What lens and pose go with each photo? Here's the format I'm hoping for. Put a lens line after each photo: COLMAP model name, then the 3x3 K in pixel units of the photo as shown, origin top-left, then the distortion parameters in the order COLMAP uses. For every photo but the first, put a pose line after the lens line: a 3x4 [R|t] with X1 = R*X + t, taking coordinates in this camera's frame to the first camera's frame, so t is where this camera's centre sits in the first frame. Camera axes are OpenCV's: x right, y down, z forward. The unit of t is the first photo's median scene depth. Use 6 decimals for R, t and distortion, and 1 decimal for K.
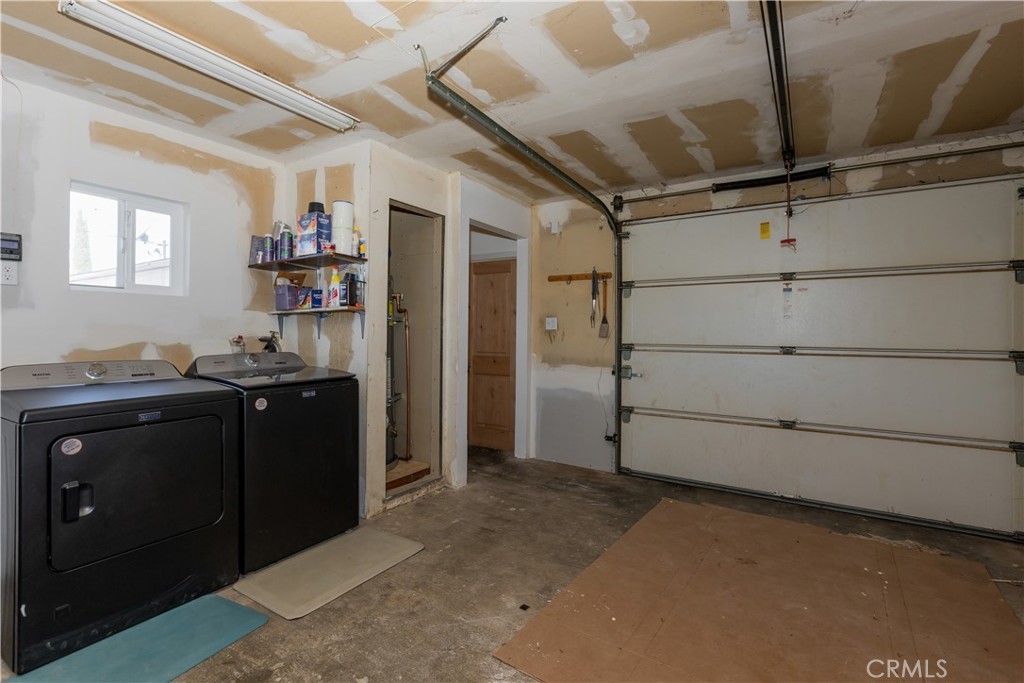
lens RADIAL K [[454.0, 0, 512.0], [0, 454.0, 341.5], [0, 0, 1]] dist [-0.000529, -0.000064]
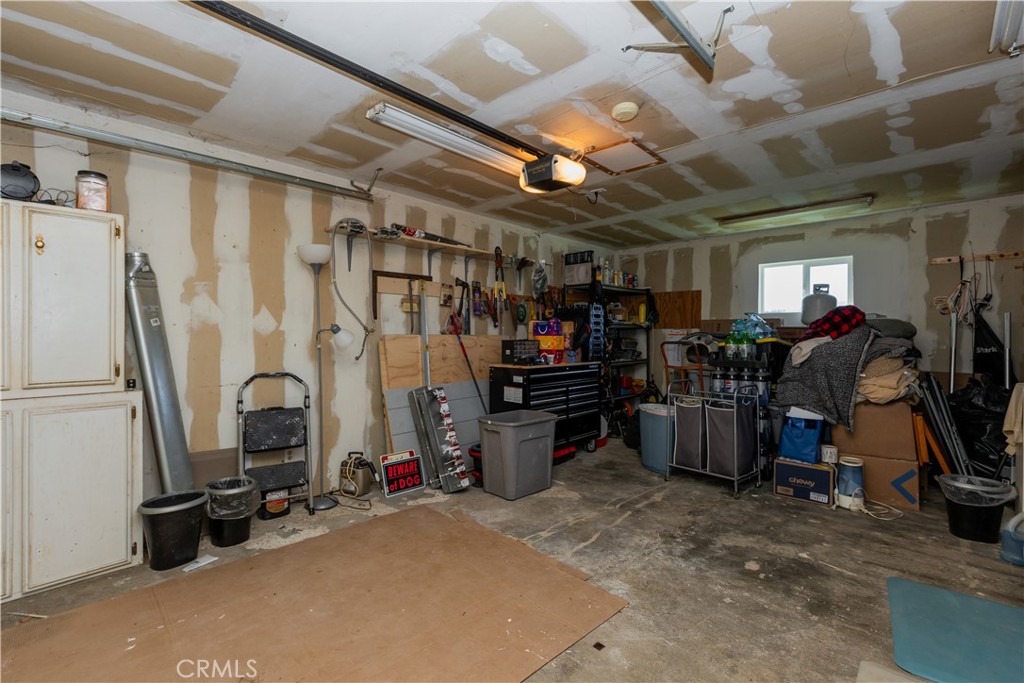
lens RADIAL K [[466.5, 0, 512.6], [0, 466.5, 339.3], [0, 0, 1]] dist [-0.001337, -0.000089]
pose [[-0.981298, -0.009753, 0.192247, 0.021328], [-0.006159, 0.999795, 0.019288, -0.022712], [-0.192396, 0.017743, -0.981157, 1.656715]]
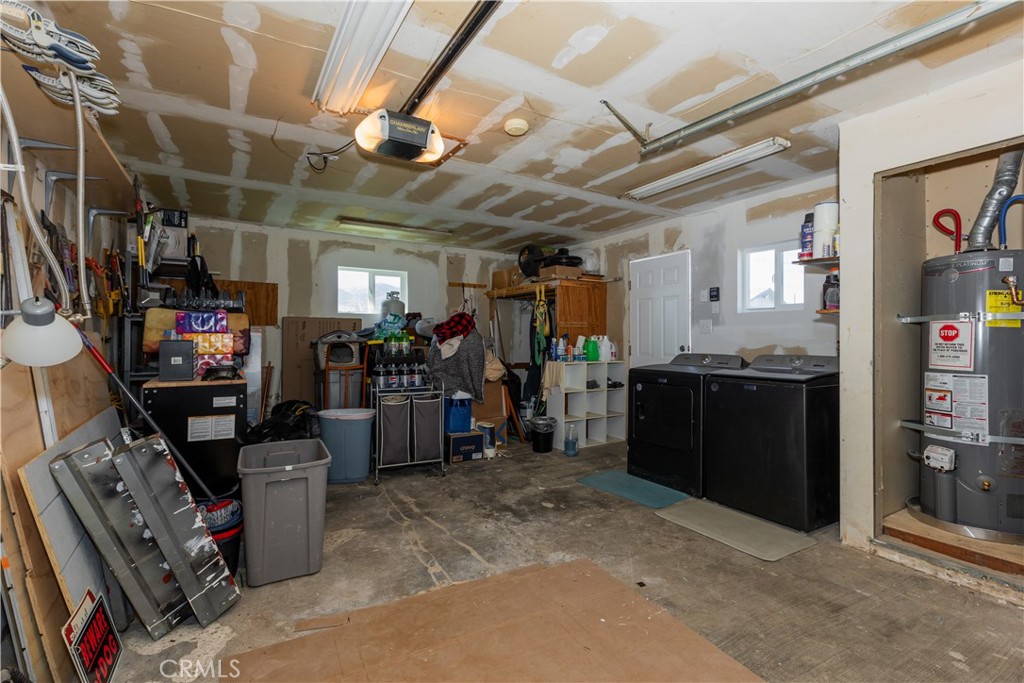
lens RADIAL K [[466.5, 0, 512.6], [0, 466.5, 339.3], [0, 0, 1]] dist [-0.001337, -0.000089]
pose [[-0.440394, -0.002753, -0.897801, 1.027342], [-0.018571, 0.999809, 0.006043, -0.008810], [0.897613, 0.019334, -0.440361, 1.047809]]
